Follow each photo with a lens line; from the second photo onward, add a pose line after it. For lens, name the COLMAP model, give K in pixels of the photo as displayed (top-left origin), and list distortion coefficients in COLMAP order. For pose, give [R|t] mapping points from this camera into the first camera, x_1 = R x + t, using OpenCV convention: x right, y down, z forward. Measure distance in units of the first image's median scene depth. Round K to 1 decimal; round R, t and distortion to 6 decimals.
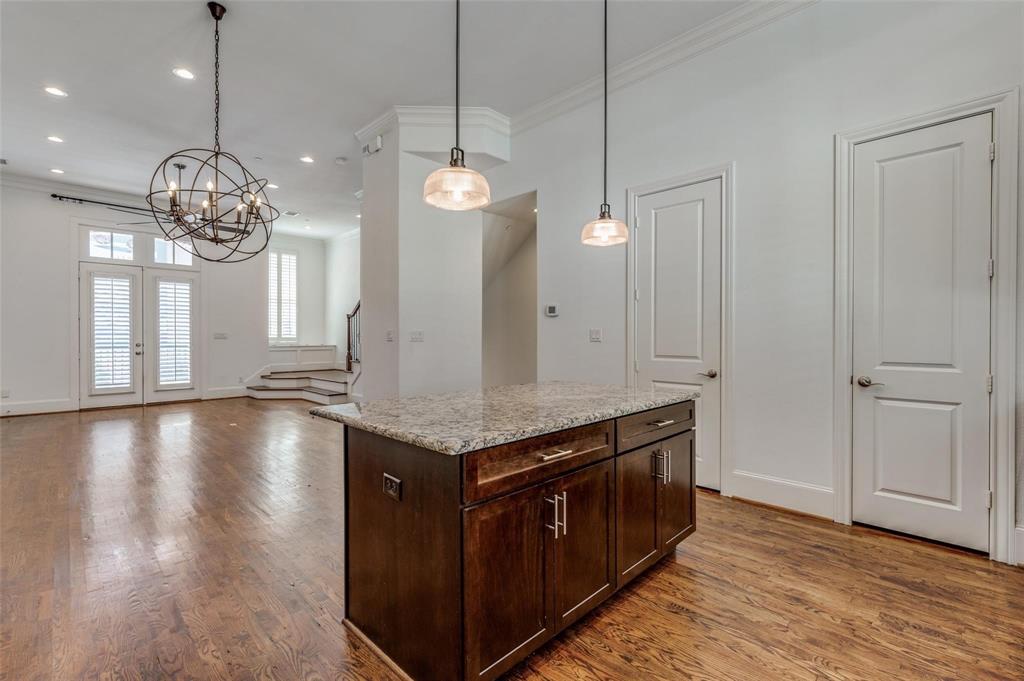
lens RADIAL K [[444.1, 0, 517.1], [0, 444.1, 336.8], [0, 0, 1]] dist [-0.001205, -0.000910]
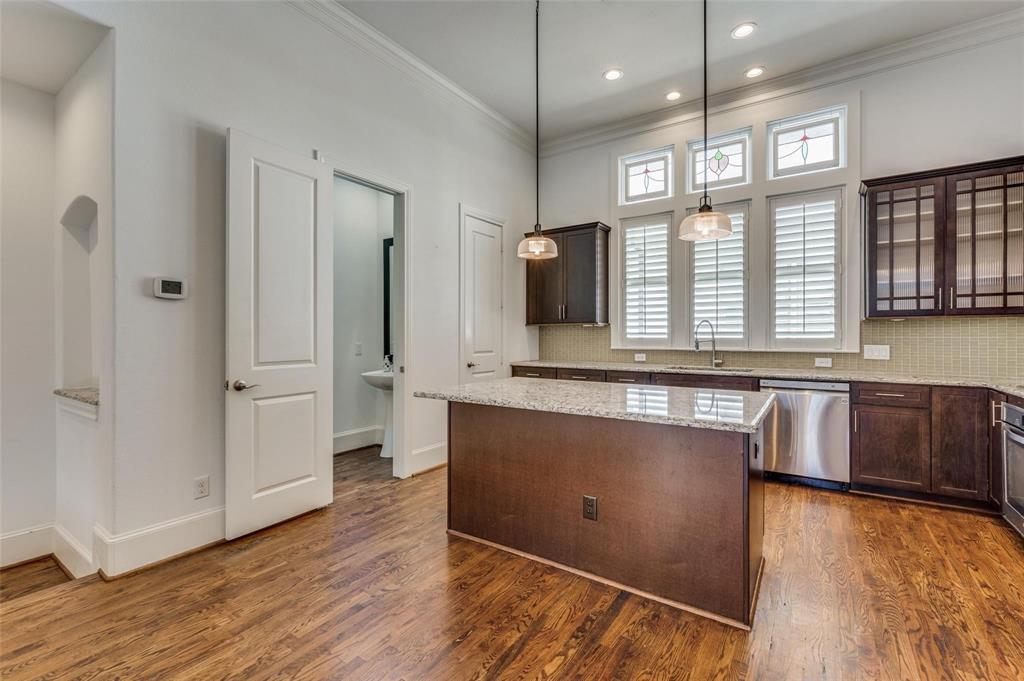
lens RADIAL K [[444.1, 0, 518.3], [0, 444.1, 338.6], [0, 0, 1]] dist [-0.001205, -0.000910]
pose [[-0.173686, -0.003590, 0.984794, -0.297484], [0.005406, 0.999975, 0.004599, 0.000386], [-0.984786, 0.006123, -0.173663, 0.393404]]
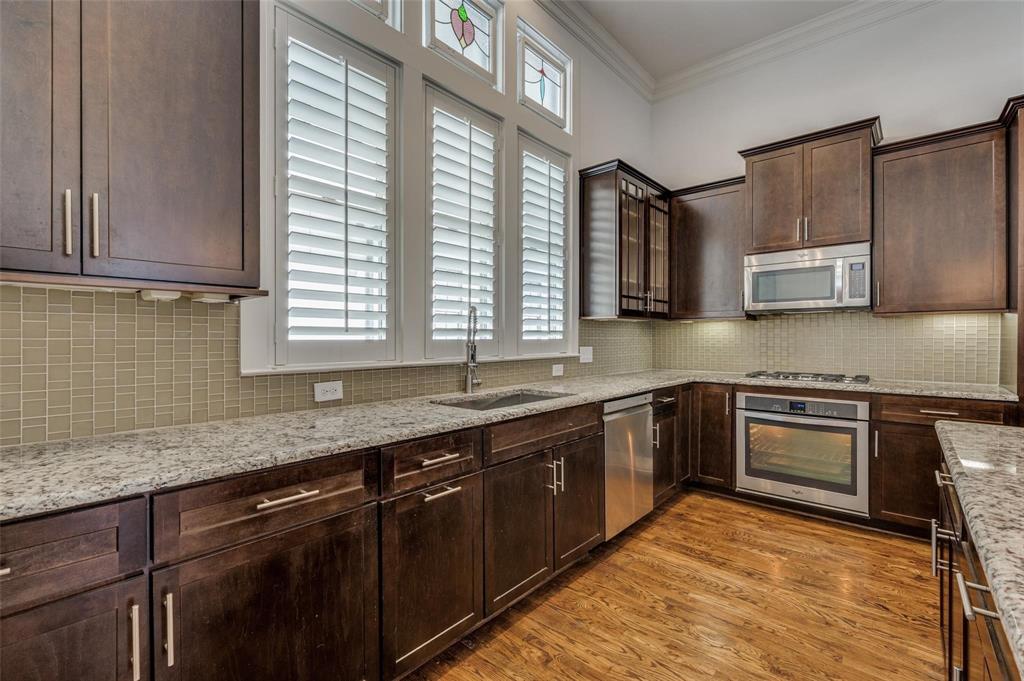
lens RADIAL K [[444.1, 0, 511.6], [0, 444.1, 340.7], [0, 0, 1]] dist [-0.001205, -0.000910]
pose [[-0.998847, 0.003597, -0.047870, 0.201415], [0.003224, 0.999964, 0.007863, 0.001912], [0.047897, 0.007700, -0.998823, 0.359718]]
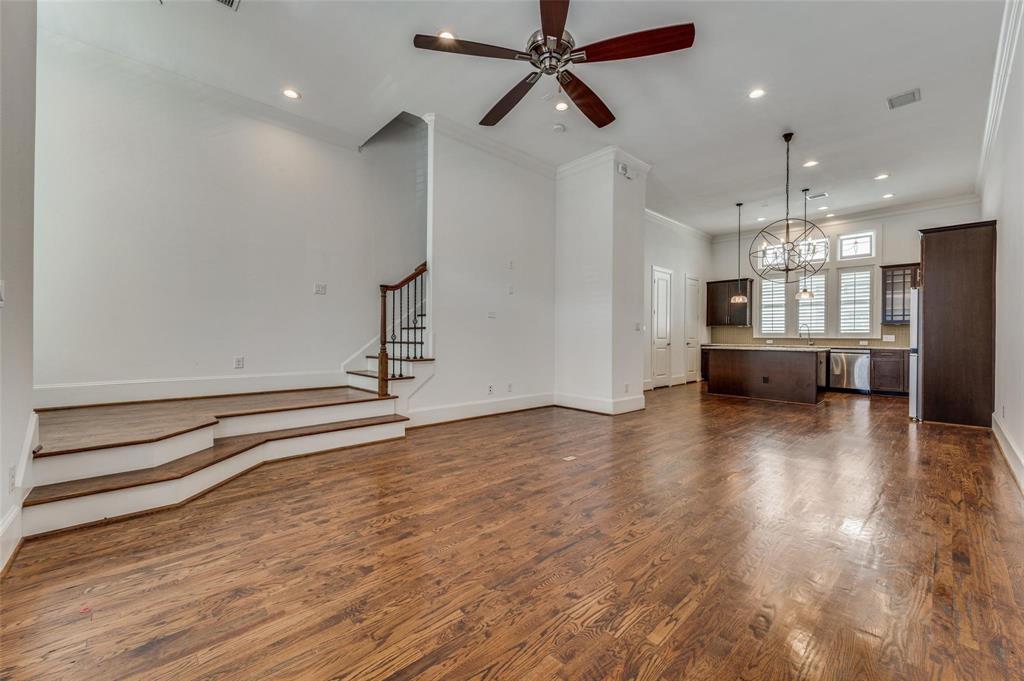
lens RADIAL K [[404.6, 0, 516.3], [0, 404.6, 338.0], [0, 0, 1]] dist [-0.001086, 0.000052]
pose [[0.043528, -0.001481, 0.999051, -0.936039], [-0.003249, 0.999993, 0.001624, 0.019894], [-0.999047, -0.003317, 0.043523, 0.810000]]
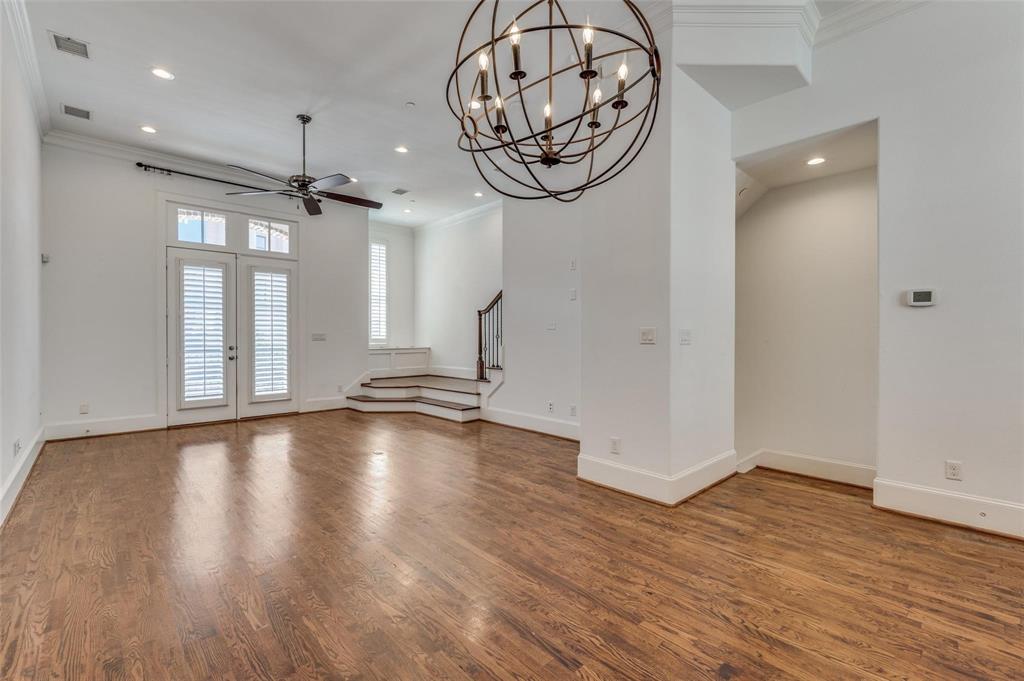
lens RADIAL K [[444.1, 0, 519.4], [0, 444.1, 337.7], [0, 0, 1]] dist [-0.001205, -0.000910]
pose [[0.999361, -0.001216, -0.035731, -0.282946], [0.001241, 0.999999, 0.000657, -0.000586], [0.035731, -0.000700, 0.999361, 0.187288]]
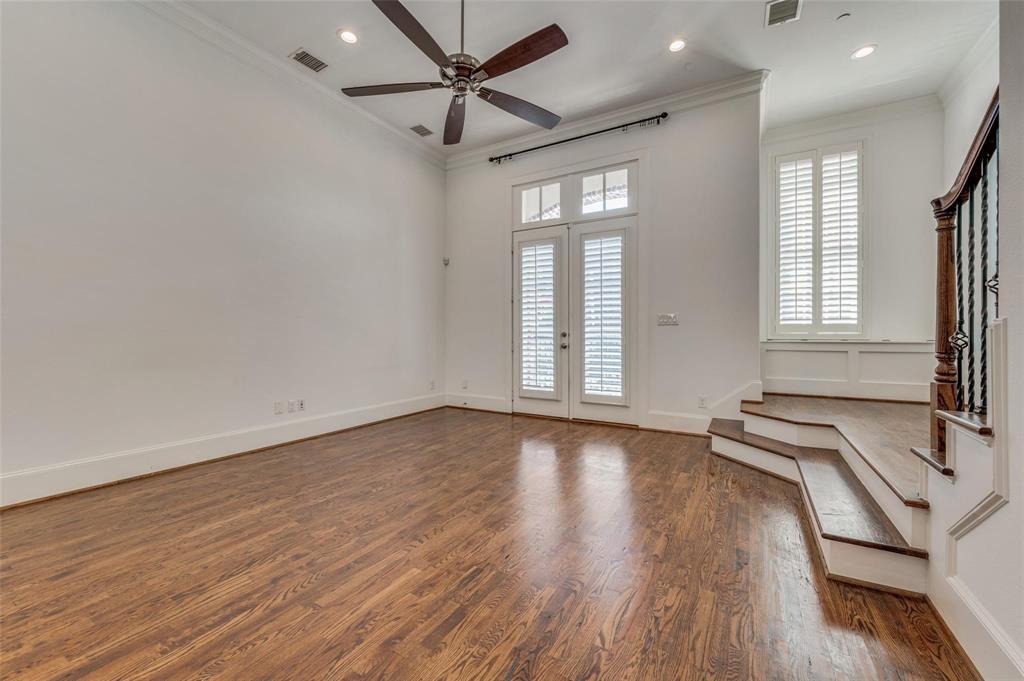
lens RADIAL K [[404.6, 0, 519.7], [0, 404.6, 335.2], [0, 0, 1]] dist [-0.001086, 0.000052]
pose [[0.256323, 0.001506, -0.966590, -0.242249], [-0.003371, 0.999994, 0.000664, 0.019085], [0.966585, 0.003088, 0.256327, 0.755922]]
